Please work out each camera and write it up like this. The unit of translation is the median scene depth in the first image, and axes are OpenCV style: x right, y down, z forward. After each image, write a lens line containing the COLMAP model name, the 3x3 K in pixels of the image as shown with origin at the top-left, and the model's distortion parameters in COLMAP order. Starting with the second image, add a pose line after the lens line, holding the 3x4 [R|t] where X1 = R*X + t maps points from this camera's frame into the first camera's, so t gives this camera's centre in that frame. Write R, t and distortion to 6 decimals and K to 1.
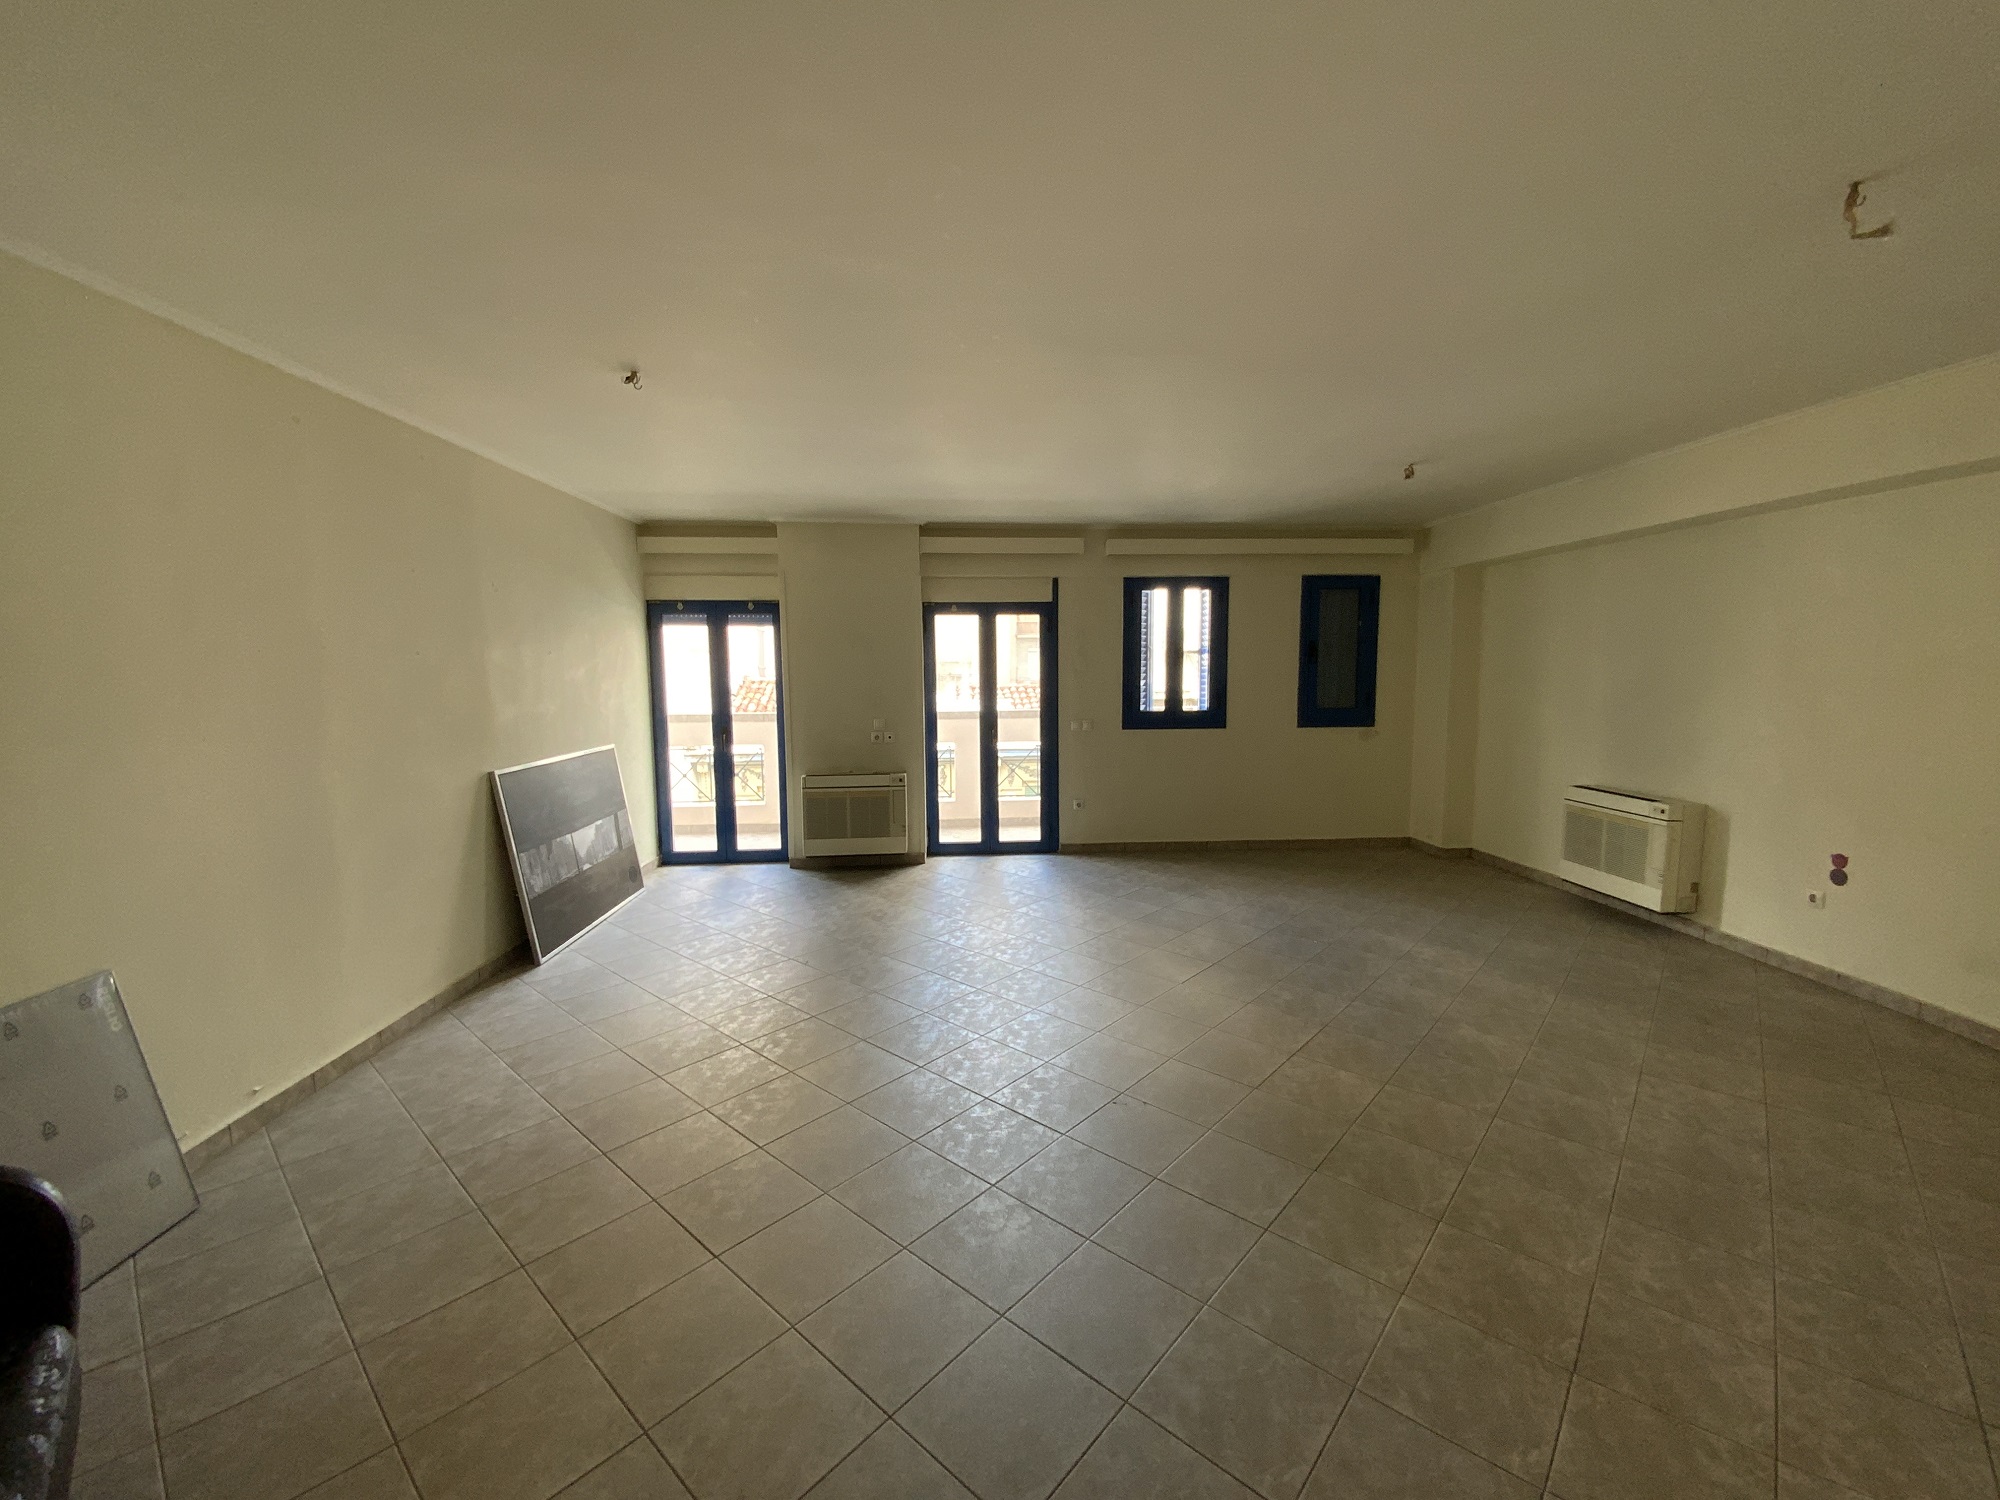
lens RADIAL K [[802.7, 0, 1000.0], [0, 802.7, 750.0], [0, 0, 1]] dist [0.021691, -0.000032]
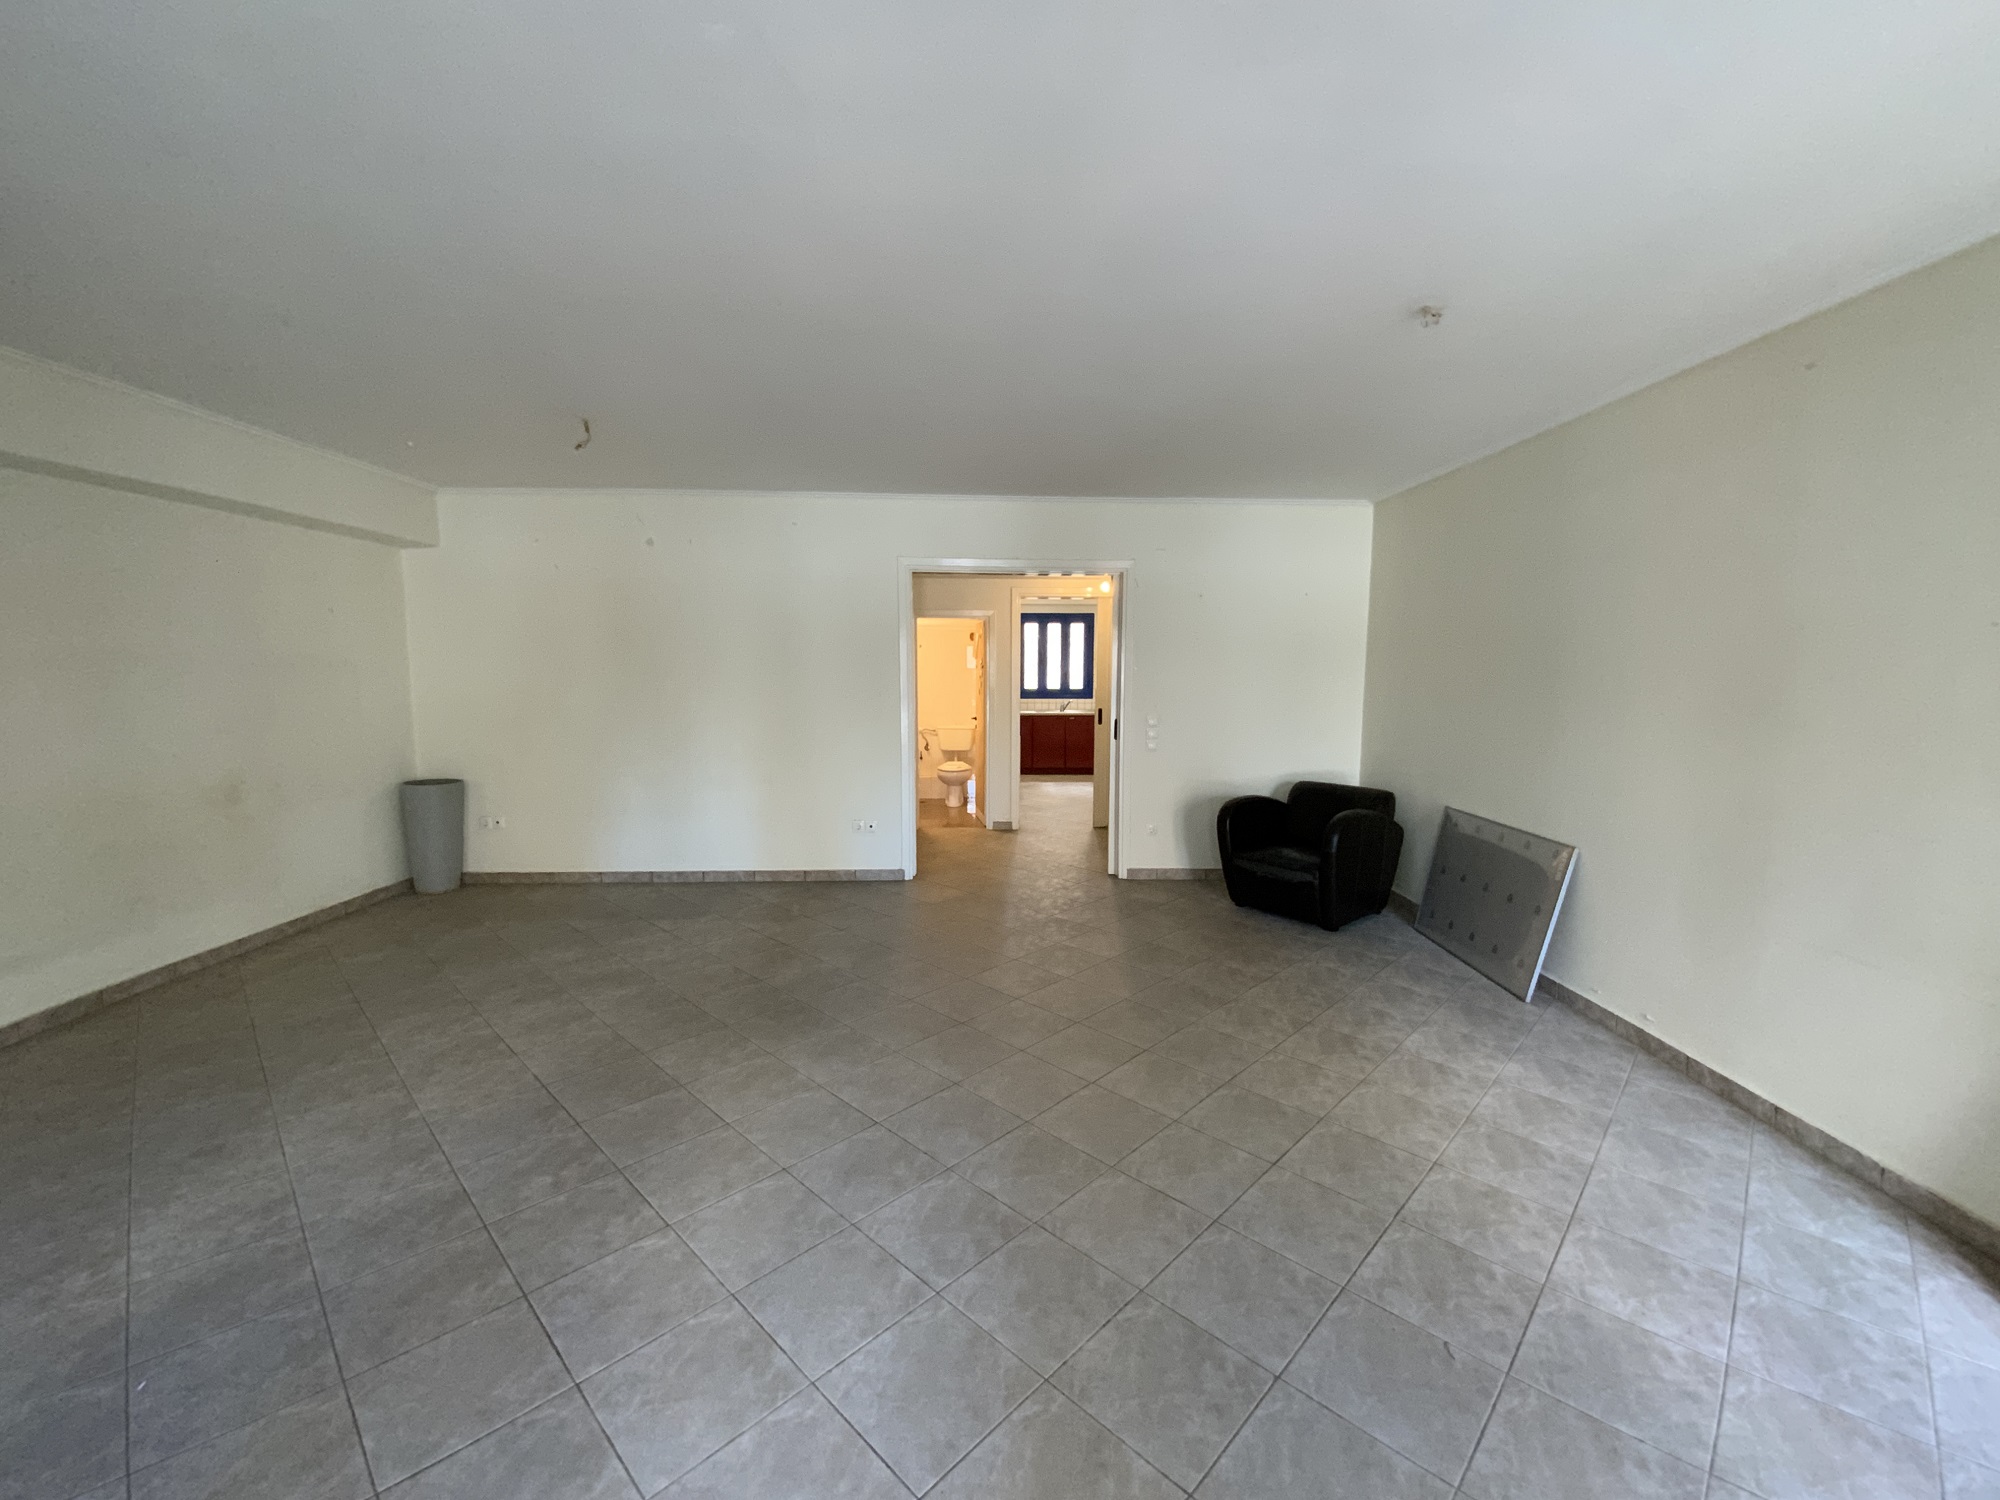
lens RADIAL K [[802.7, 0, 1000.0], [0, 802.7, 750.0], [0, 0, 1]] dist [0.021691, -0.000032]
pose [[-0.998269, 0.012477, 0.057470, -0.021536], [0.024158, 0.977978, 0.207304, -0.091729], [-0.053618, 0.208333, -0.976587, 0.860419]]
